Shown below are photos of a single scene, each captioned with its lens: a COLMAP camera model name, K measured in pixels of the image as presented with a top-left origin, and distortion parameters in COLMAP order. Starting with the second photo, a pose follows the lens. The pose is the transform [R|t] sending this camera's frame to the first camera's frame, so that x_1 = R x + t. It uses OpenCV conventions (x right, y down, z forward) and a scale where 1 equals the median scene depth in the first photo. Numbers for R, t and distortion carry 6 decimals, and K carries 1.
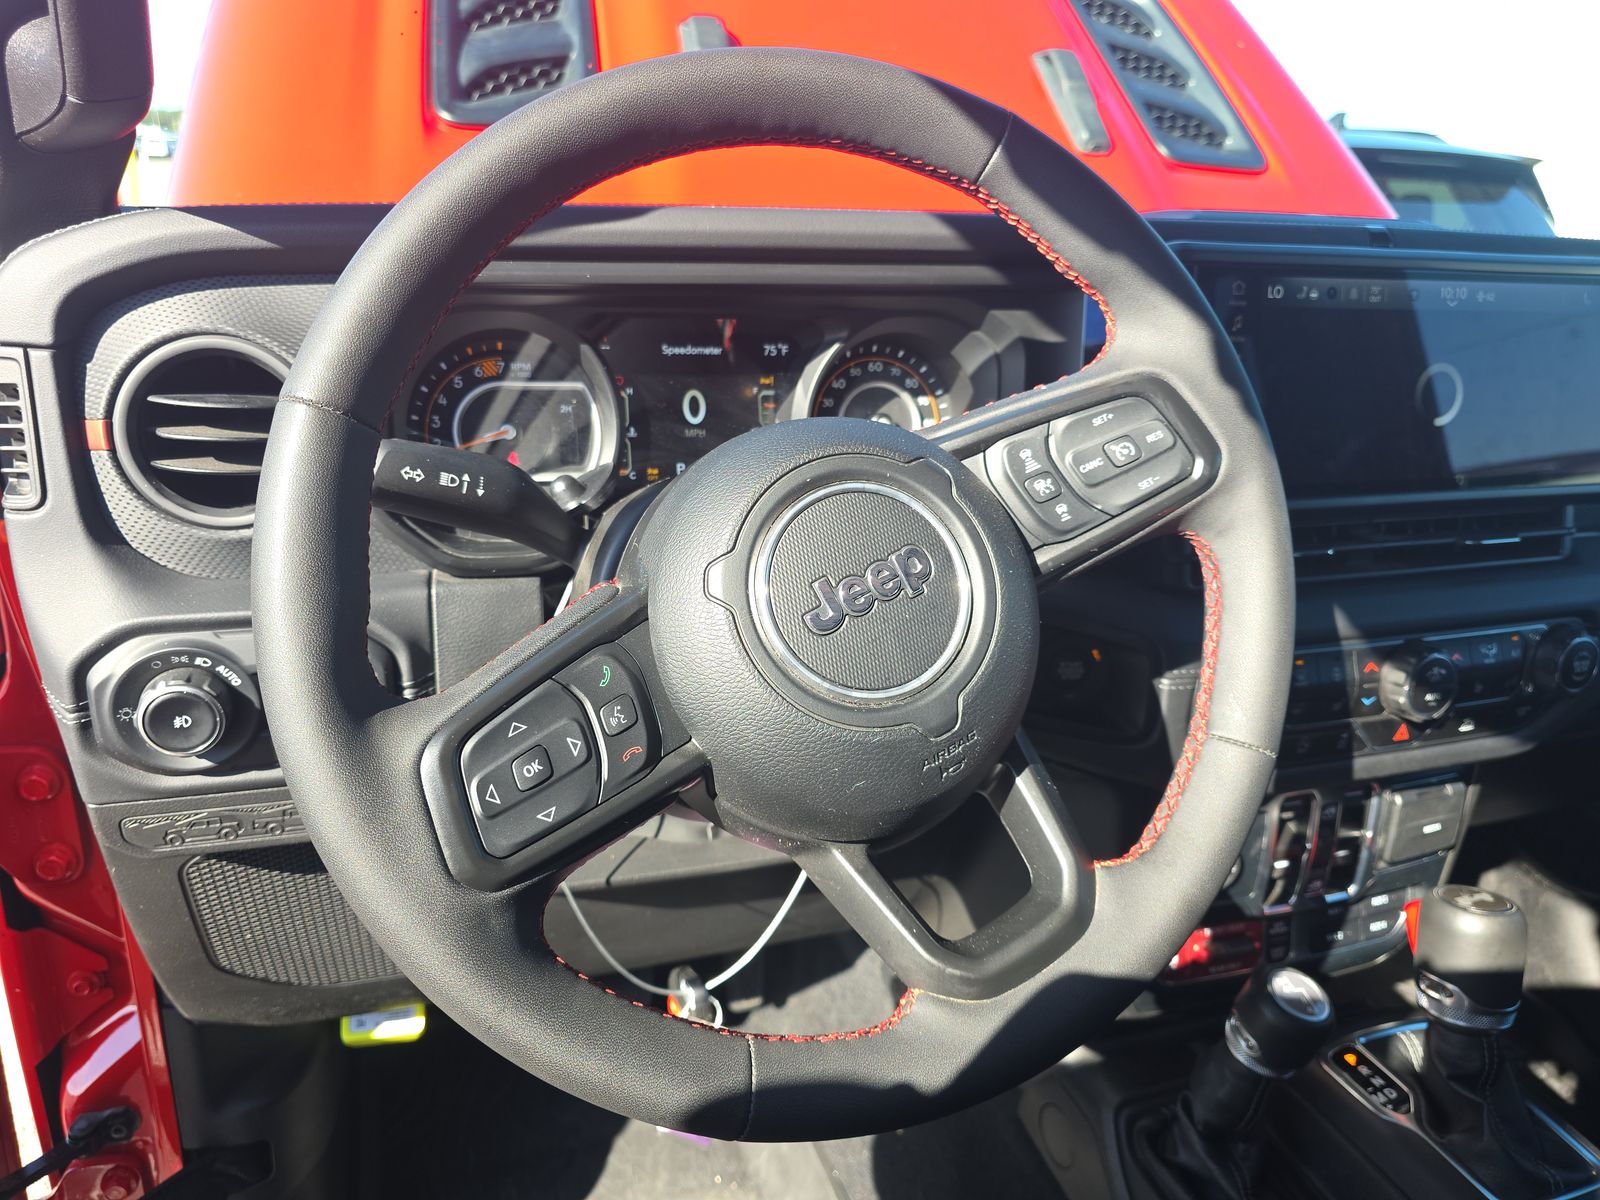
lens RADIAL K [[1018.2, 0, 800.0], [0, 1018.2, 600.0], [0, 0, 1]] dist [0.032532, -0.045295]
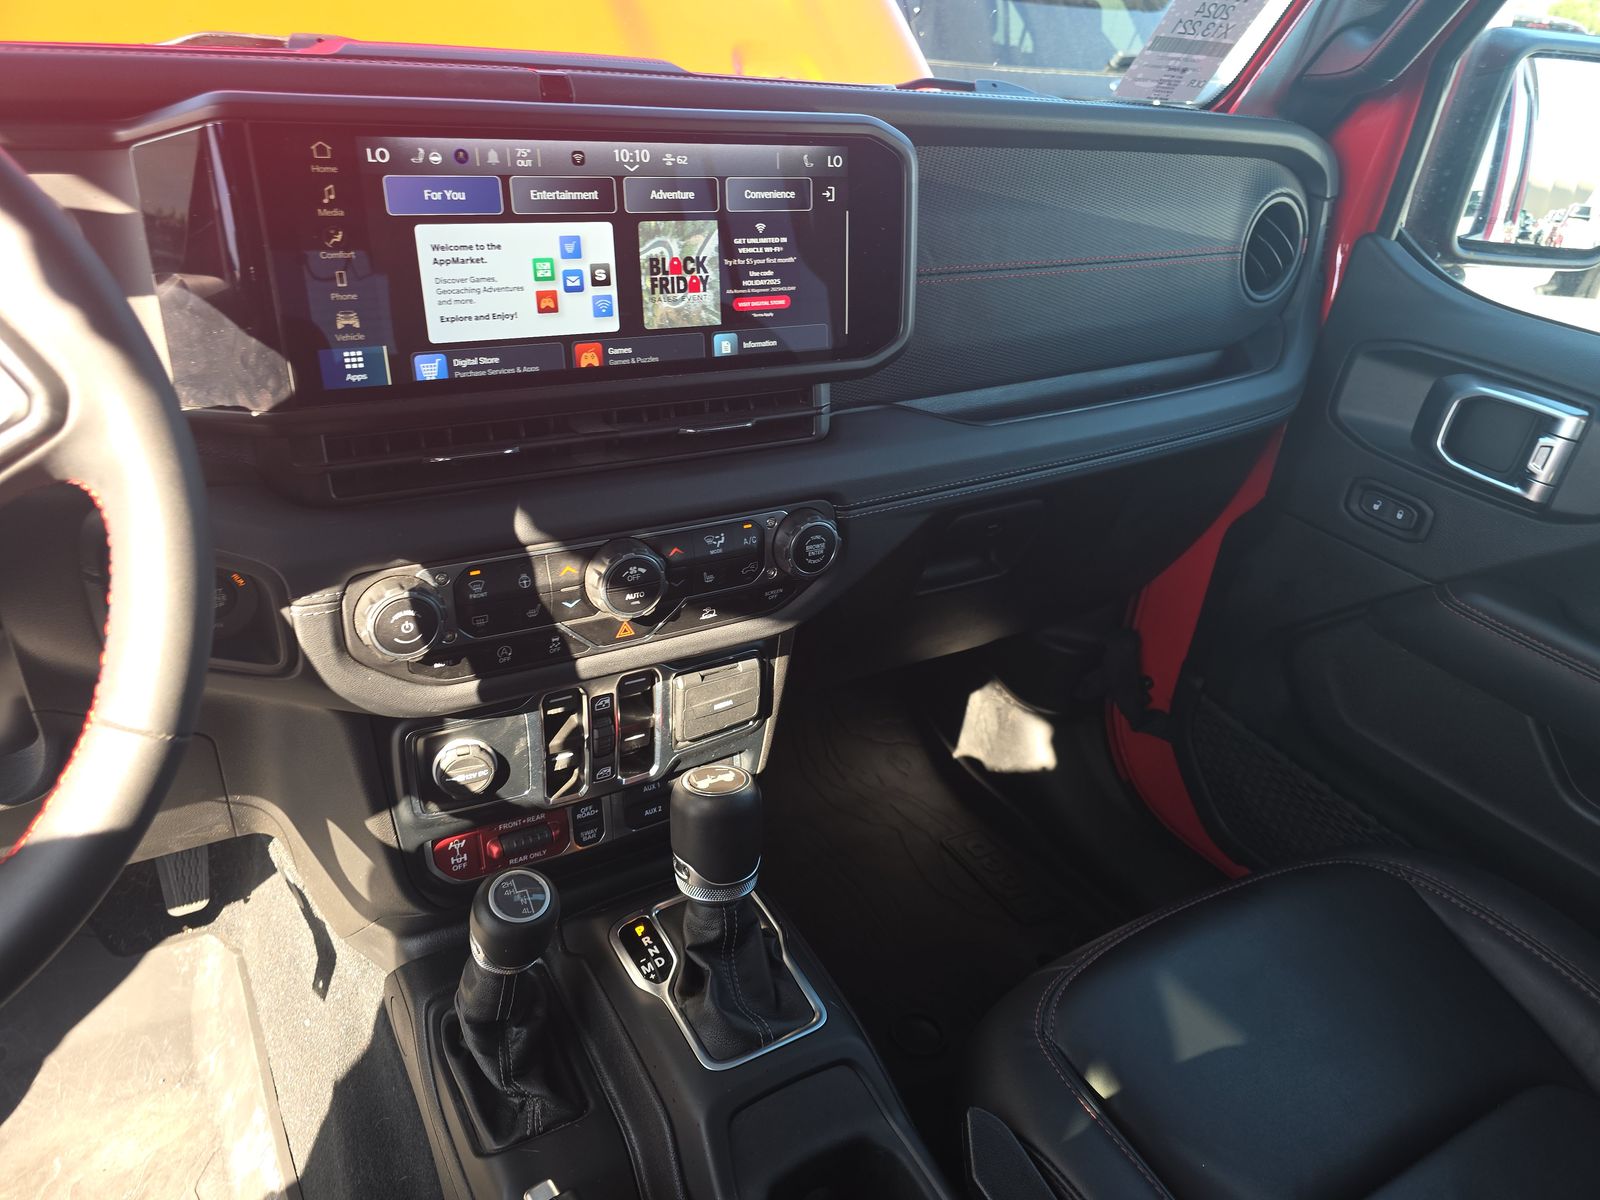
lens RADIAL K [[1018.2, 0, 800.0], [0, 1018.2, 600.0], [0, 0, 1]] dist [0.032532, -0.045295]
pose [[0.976728, -0.068462, 0.203264, 0.594400], [0.030079, 0.982045, 0.186232, -0.081199], [-0.212364, -0.175784, 0.961250, 0.030858]]
